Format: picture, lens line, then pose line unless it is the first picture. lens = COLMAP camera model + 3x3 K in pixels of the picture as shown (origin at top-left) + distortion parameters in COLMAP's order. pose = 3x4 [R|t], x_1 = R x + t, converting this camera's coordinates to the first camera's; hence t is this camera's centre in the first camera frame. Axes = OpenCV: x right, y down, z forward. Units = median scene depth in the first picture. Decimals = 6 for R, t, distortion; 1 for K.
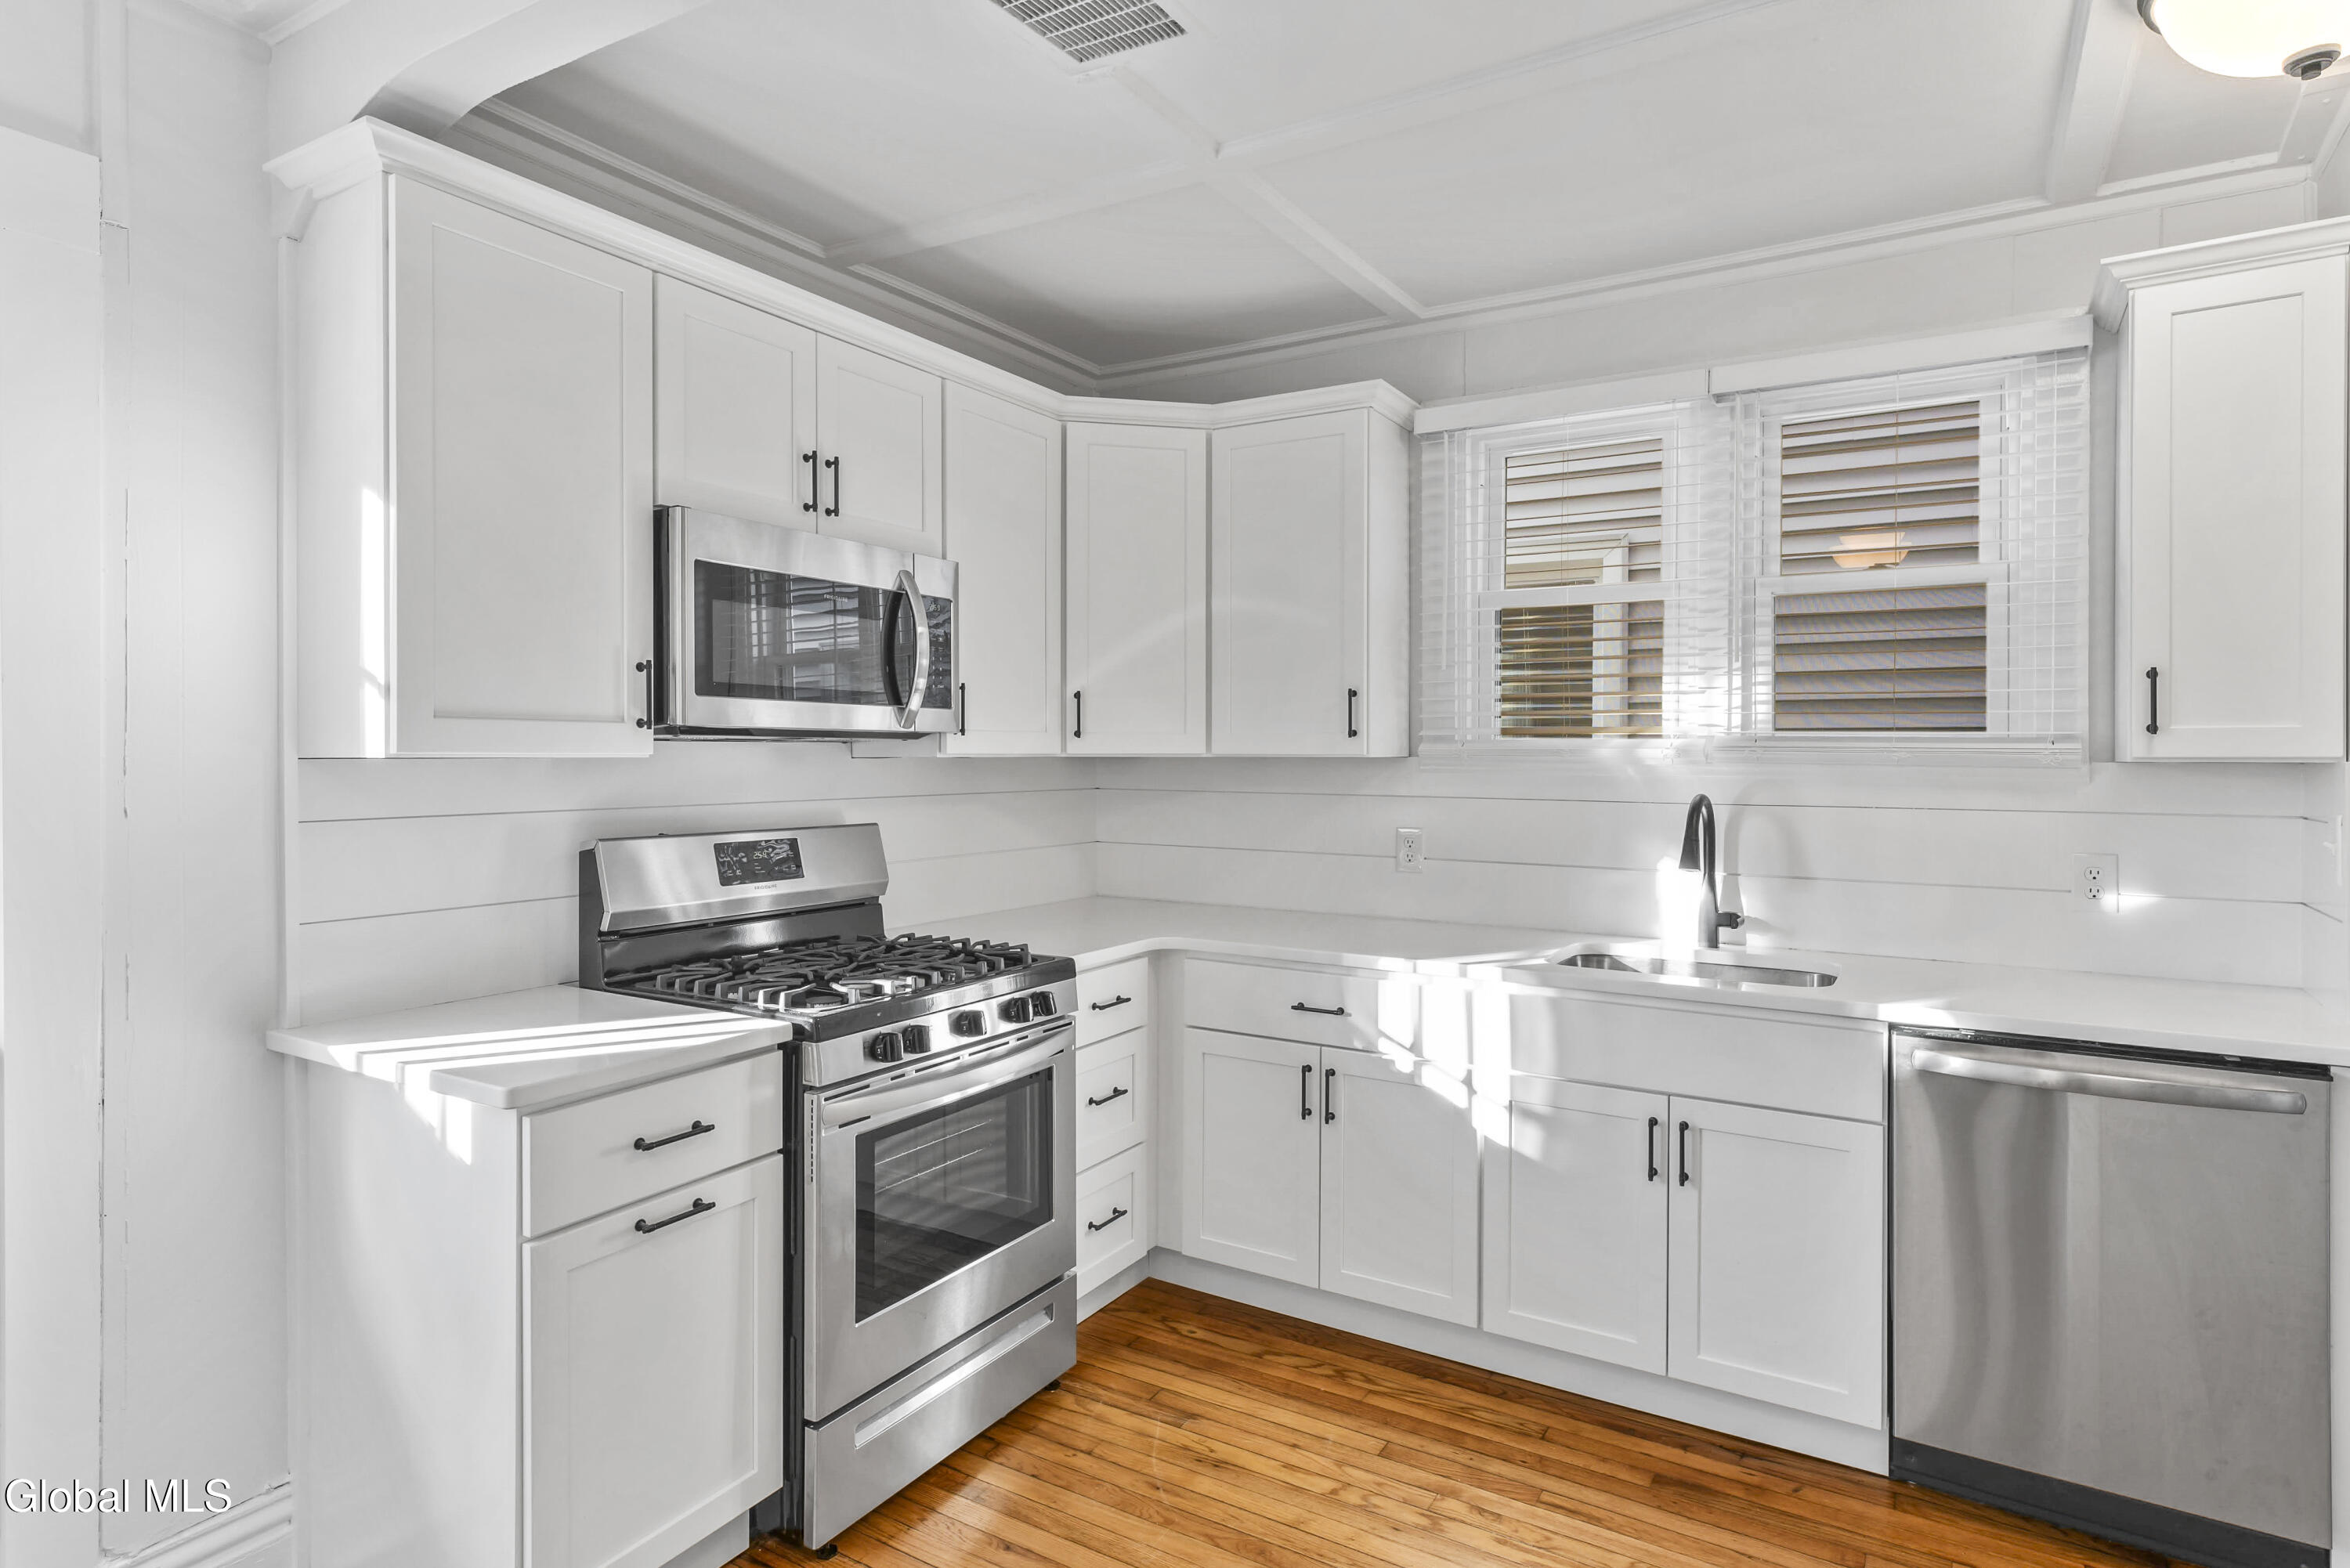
lens RADIAL K [[1252.4, 0, 1169.3], [0, 1252.4, 760.1], [0, 0, 1]] dist [0.010834, 0.000437]
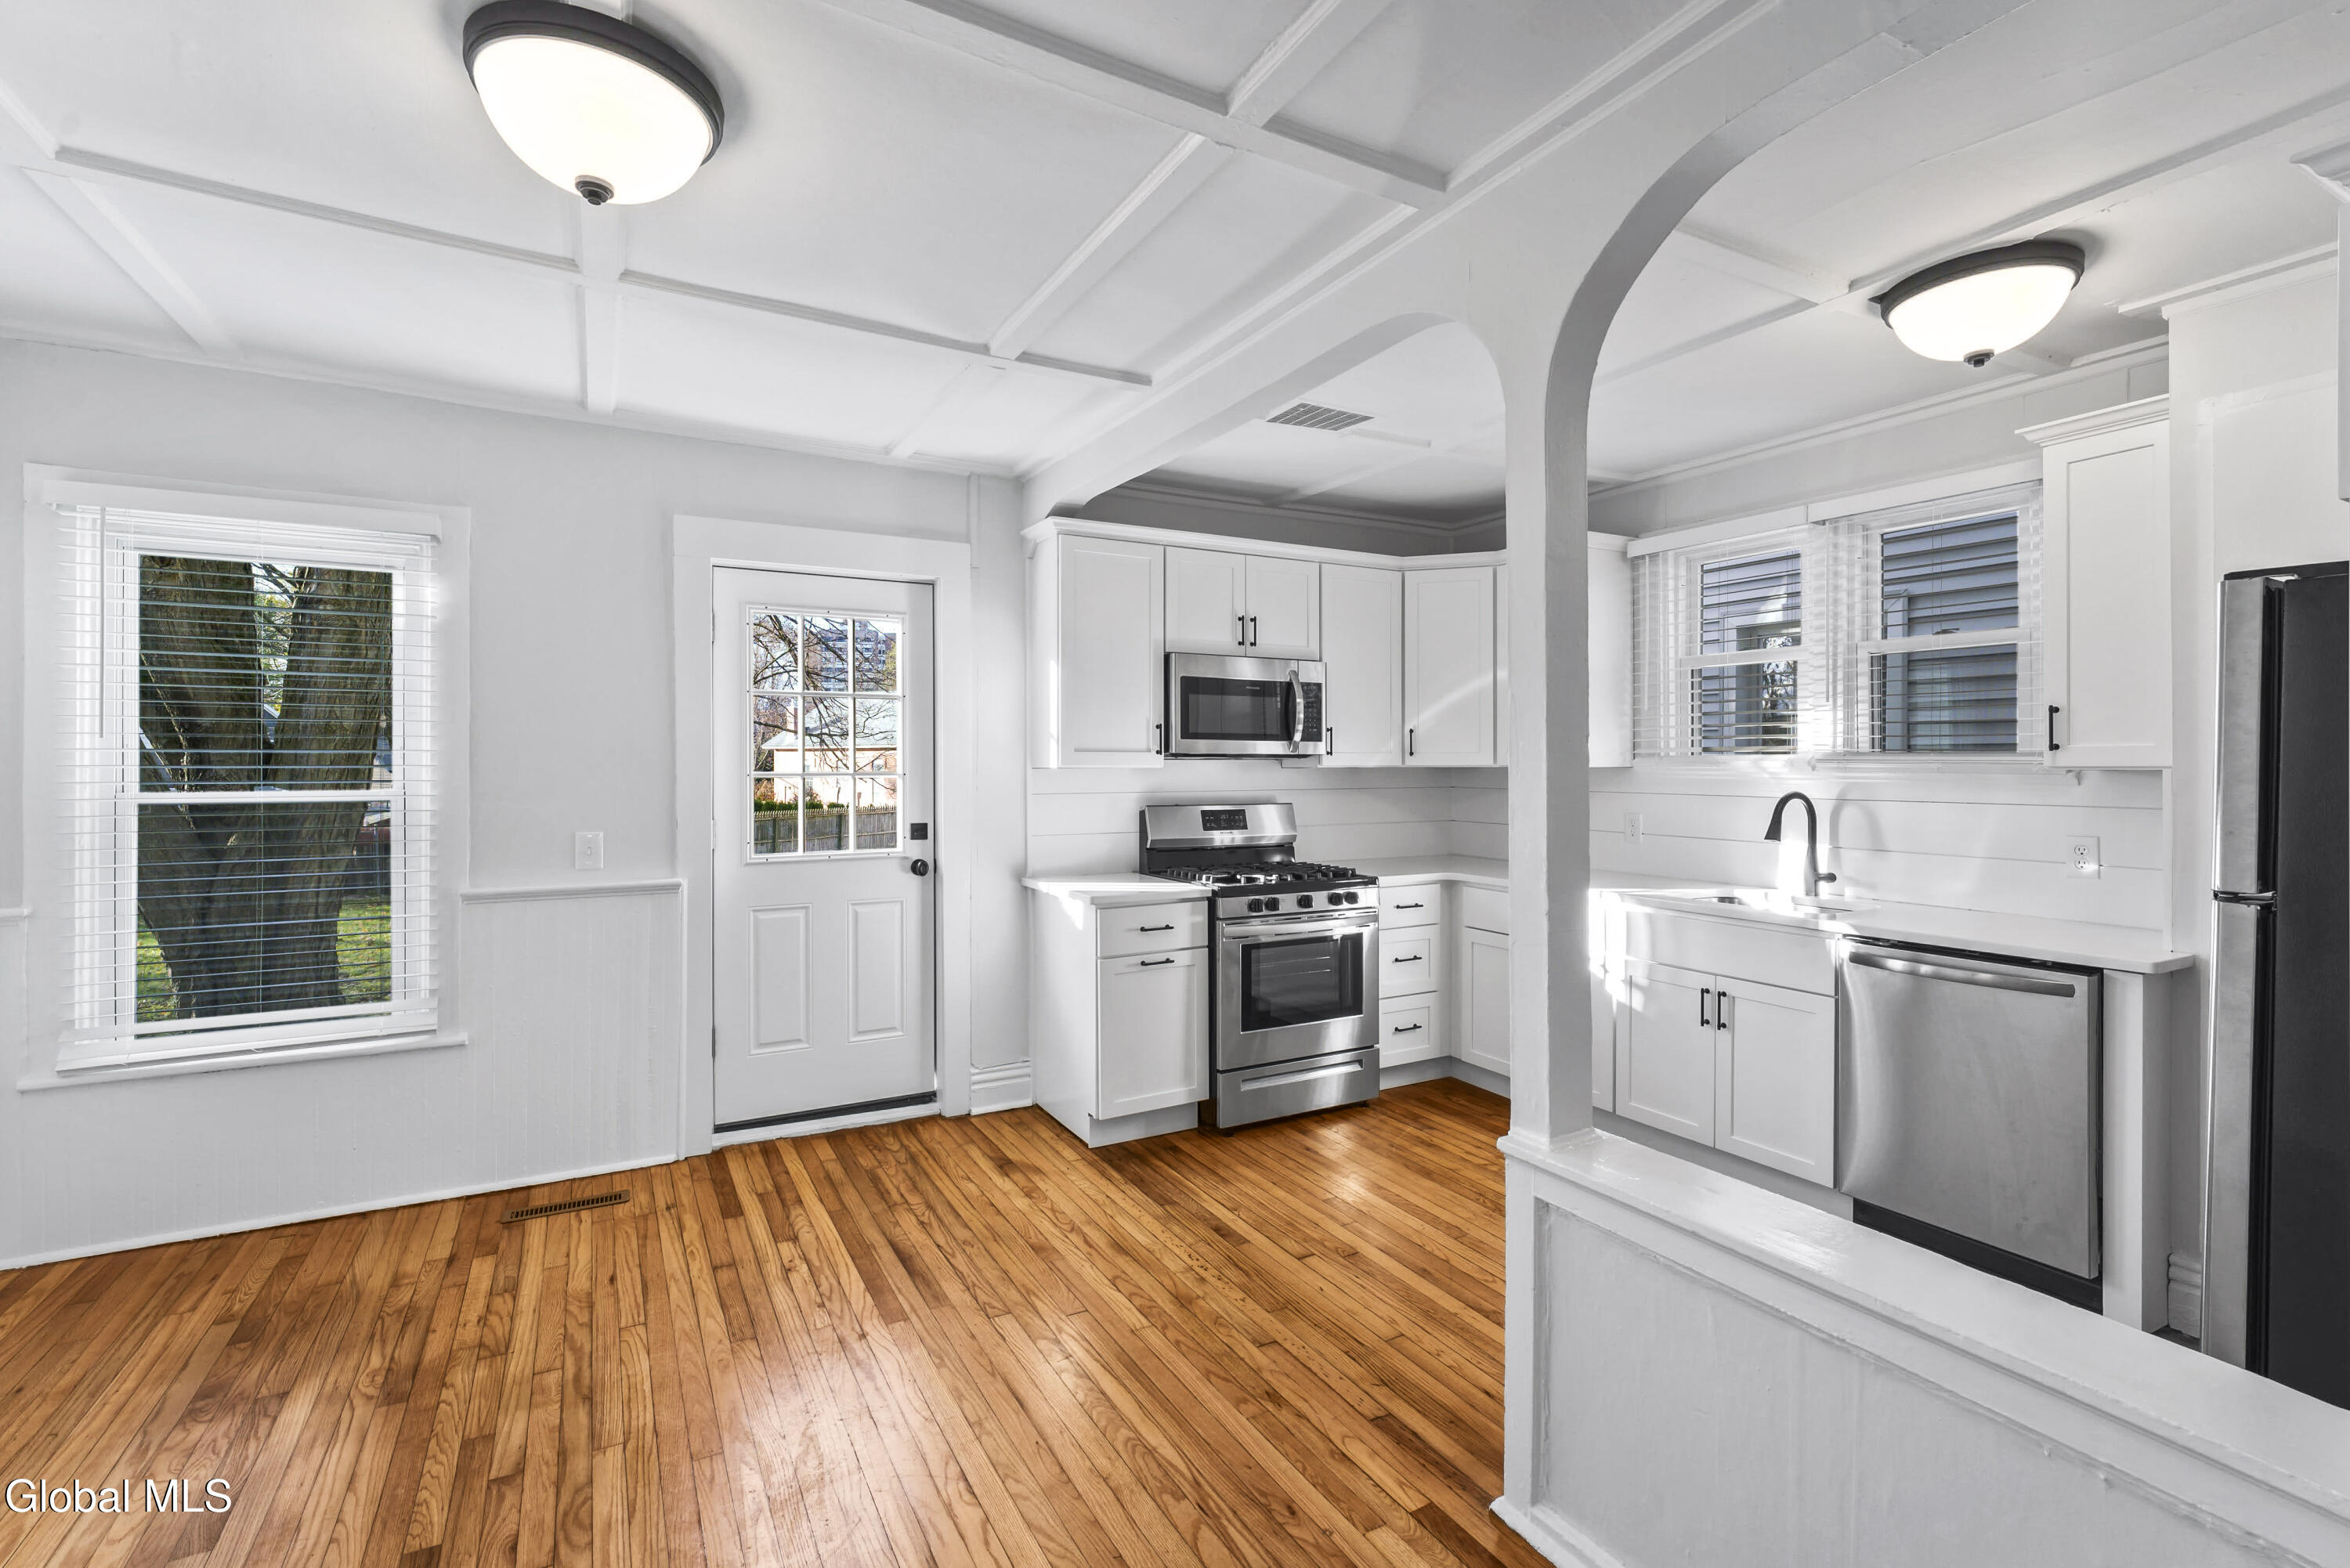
lens RADIAL K [[1044.7, 0, 1171.6], [0, 1044.7, 766.3], [0, 0, 1]] dist [-0.000390, -0.000066]
pose [[0.869833, -0.001374, -0.493344, 0.438432], [-0.000100, 0.999996, -0.002961, 0.000855], [0.493346, 0.002624, 0.869829, -0.507557]]
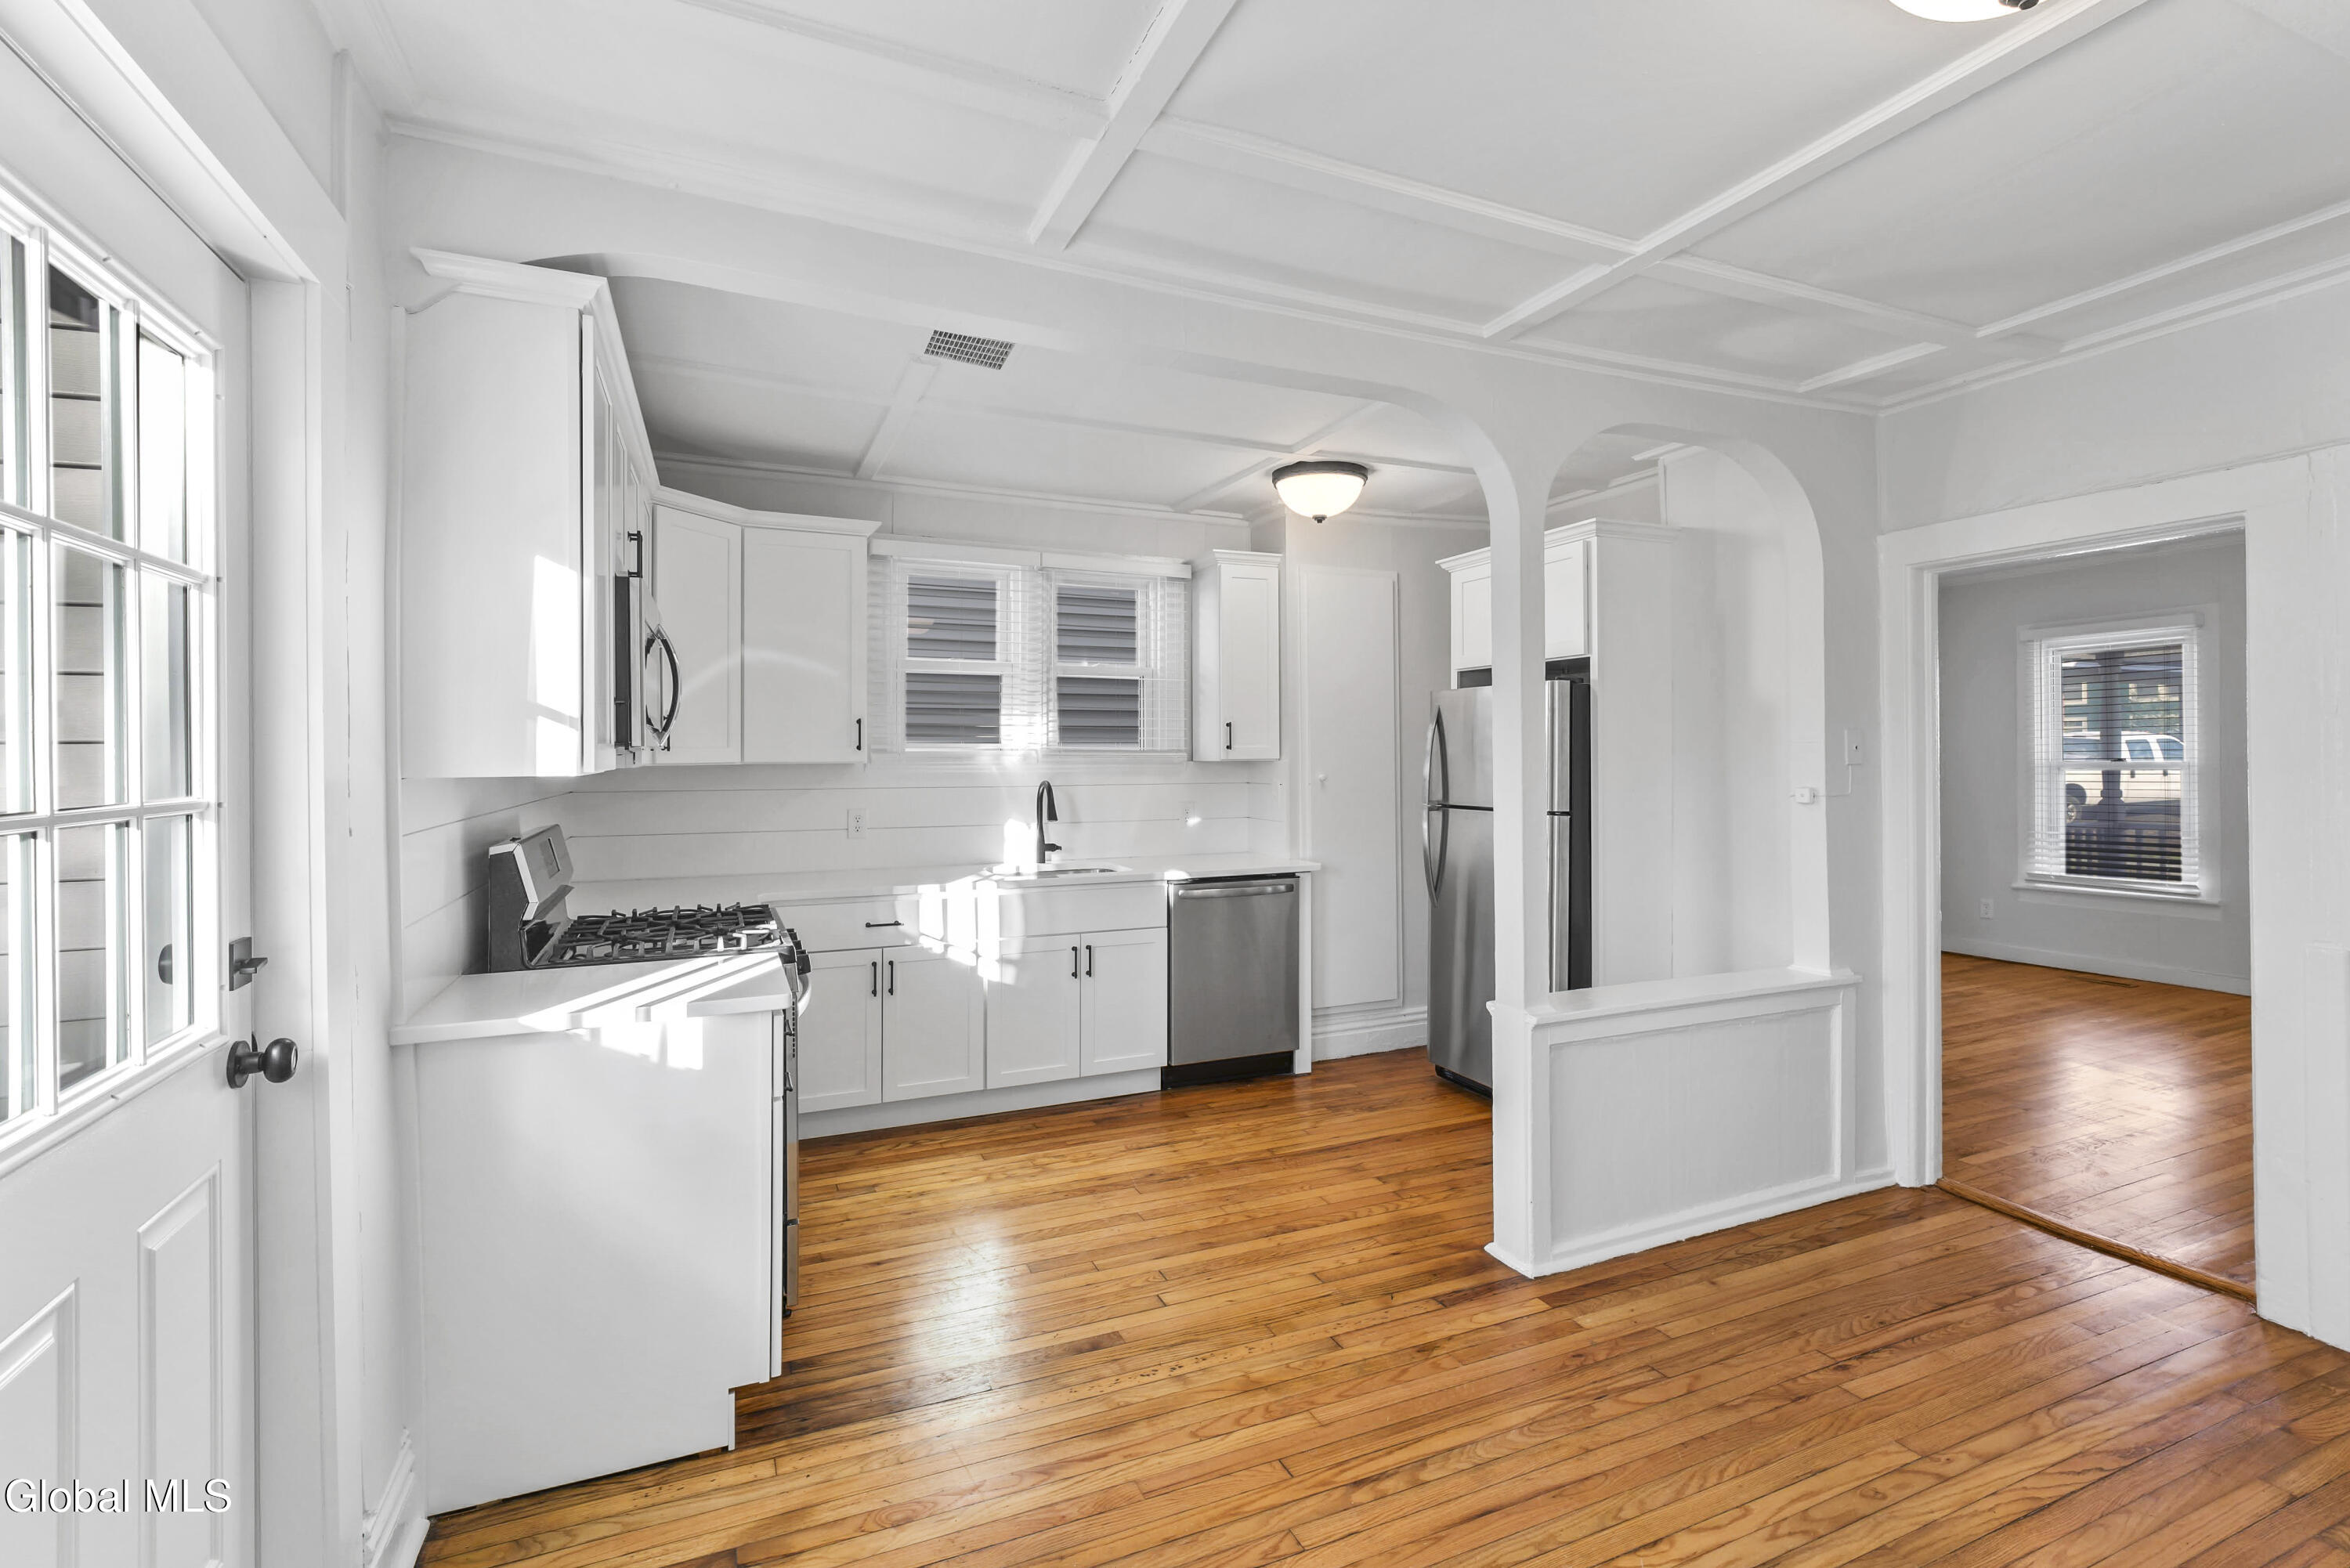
lens RADIAL K [[1054.3, 0, 1172.1], [0, 1054.3, 748.7], [0, 0, 1]] dist [-0.001391, -0.000298]
pose [[0.575965, -0.004585, 0.817462, -0.837065], [0.011484, 0.999931, -0.002483, -0.015392], [-0.817394, 0.010818, 0.575978, -0.066404]]
